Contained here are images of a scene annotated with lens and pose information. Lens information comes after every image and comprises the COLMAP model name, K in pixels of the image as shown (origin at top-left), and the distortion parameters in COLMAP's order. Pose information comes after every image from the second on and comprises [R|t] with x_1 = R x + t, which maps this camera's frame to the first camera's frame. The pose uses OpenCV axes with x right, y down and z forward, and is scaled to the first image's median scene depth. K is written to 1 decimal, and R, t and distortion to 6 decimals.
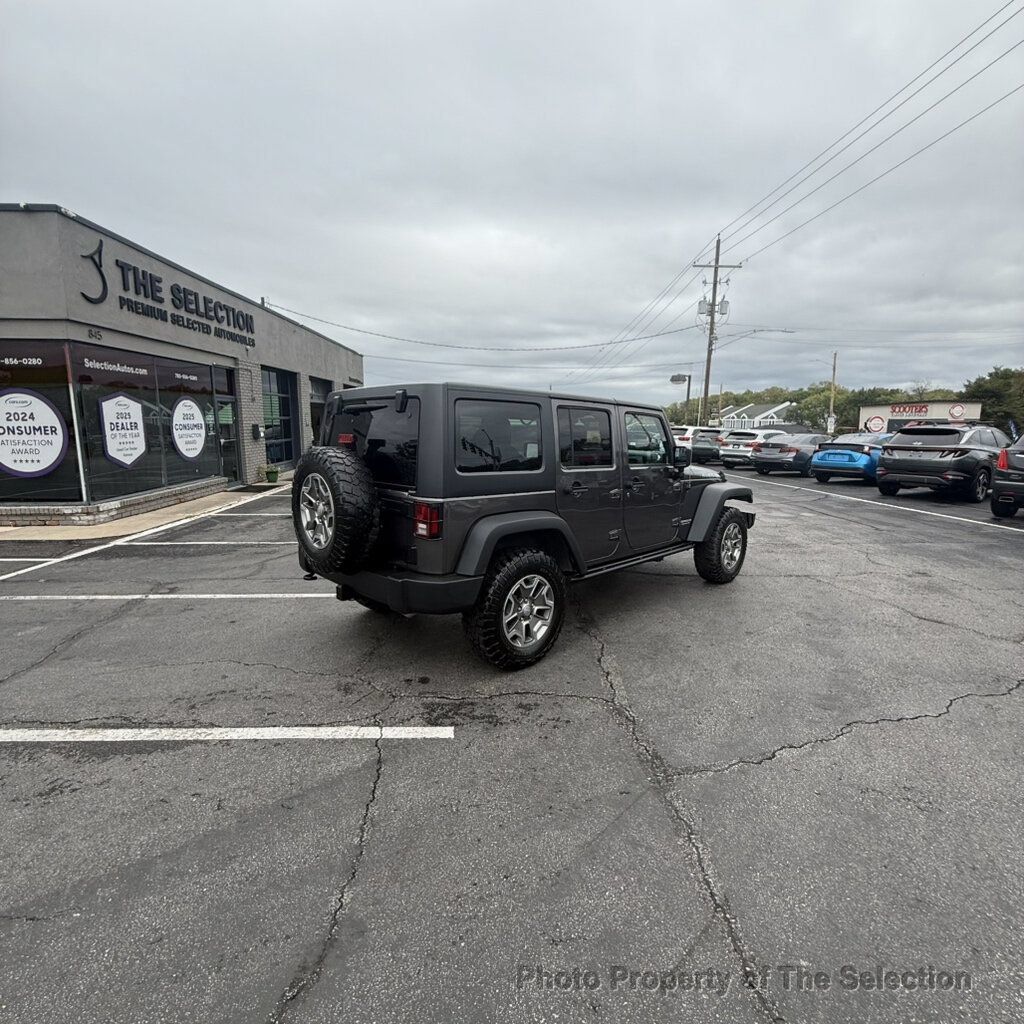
lens RADIAL K [[539.6, 0, 510.5], [0, 539.6, 516.4], [0, 0, 1]] dist [-0.002249, 0.001487]
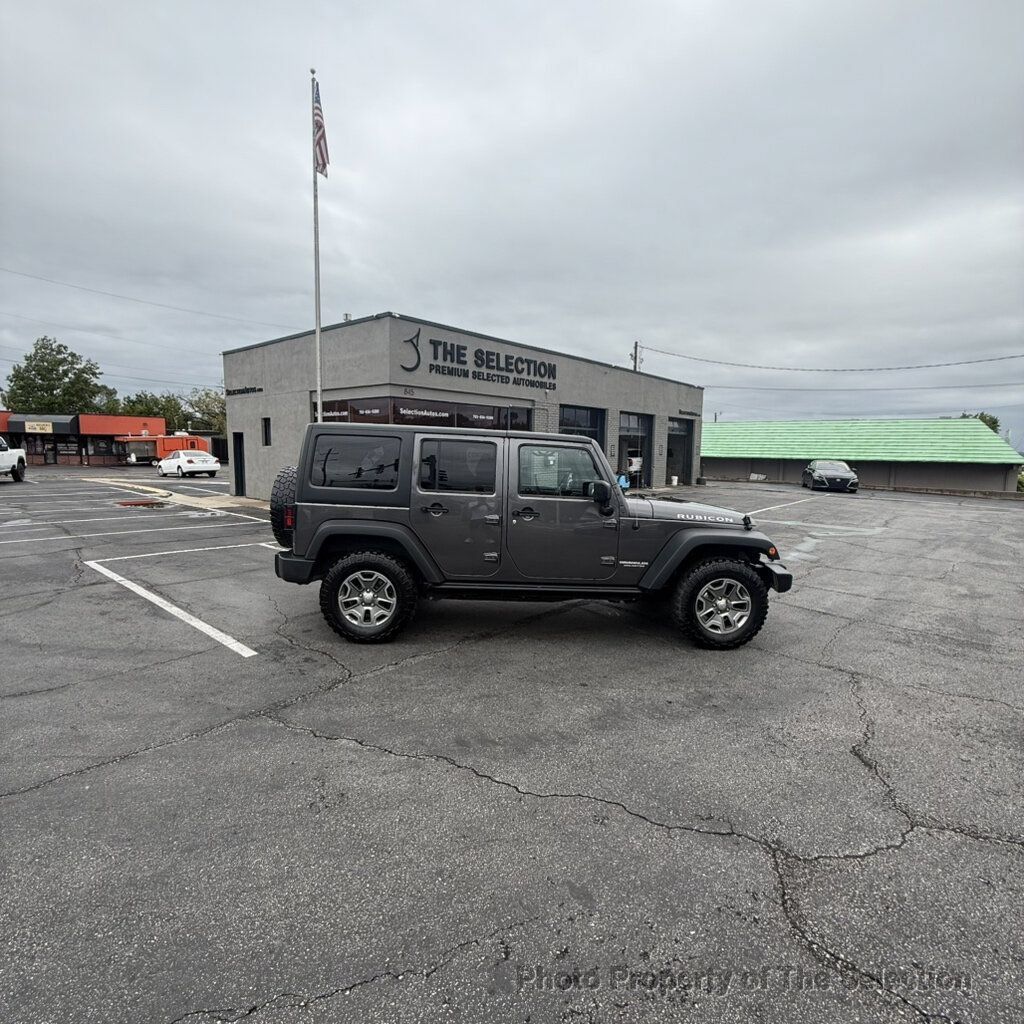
lens RADIAL K [[539.6, 0, 515.1], [0, 539.6, 516.9], [0, 0, 1]] dist [-0.002249, 0.001487]
pose [[0.745346, 0.092848, -0.660181, 0.839790], [-0.129139, 0.991606, -0.006339, -0.040954], [0.654051, 0.089980, 0.751080, 0.189649]]
